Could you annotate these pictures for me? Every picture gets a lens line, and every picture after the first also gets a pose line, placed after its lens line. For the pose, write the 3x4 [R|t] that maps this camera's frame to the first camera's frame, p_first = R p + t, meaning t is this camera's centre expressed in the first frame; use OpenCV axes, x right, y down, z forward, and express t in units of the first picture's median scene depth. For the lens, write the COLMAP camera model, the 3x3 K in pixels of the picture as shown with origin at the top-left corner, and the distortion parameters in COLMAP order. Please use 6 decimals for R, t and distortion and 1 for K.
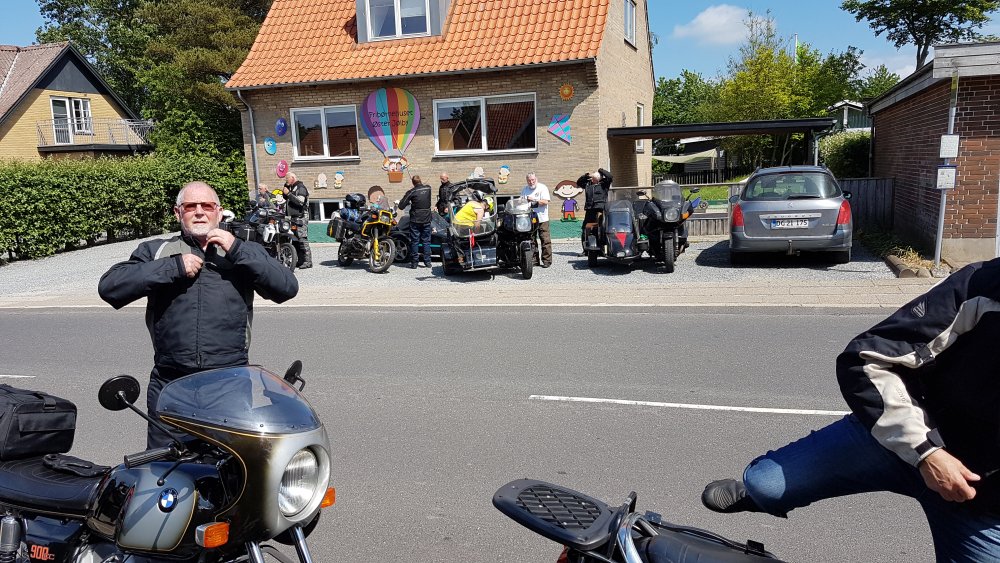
lens RADIAL K [[774.1, 0, 500.0], [0, 774.1, 281.5], [0, 0, 1]] dist [0.064396, -0.003256]
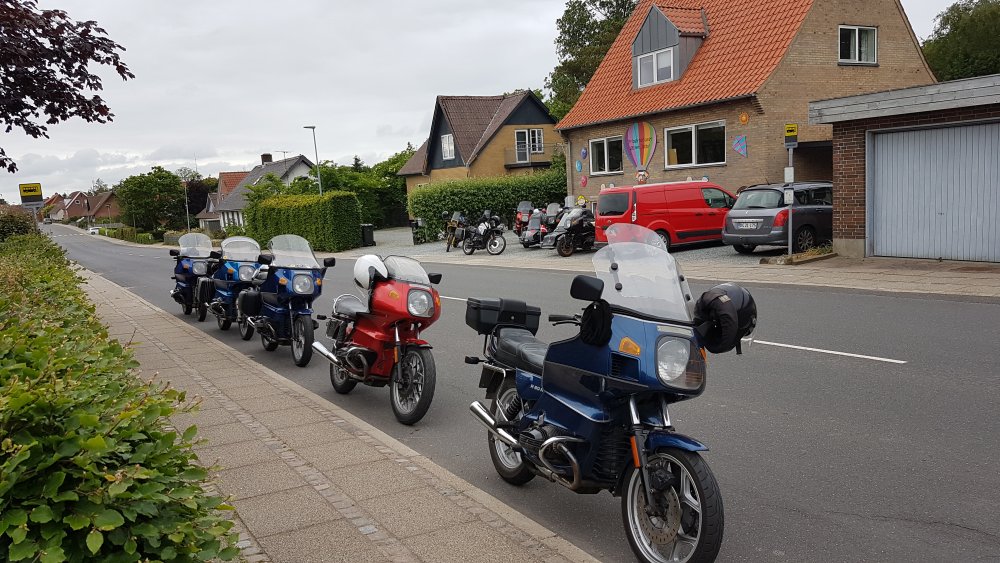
lens RADIAL K [[774.1, 0, 500.0], [0, 774.1, 281.5], [0, 0, 1]] dist [0.064396, -0.003256]
pose [[0.763062, 0.064516, -0.643097, 0.588226], [-0.052354, 0.997906, 0.037990, -0.001441], [0.644201, 0.004680, 0.764842, -0.234859]]
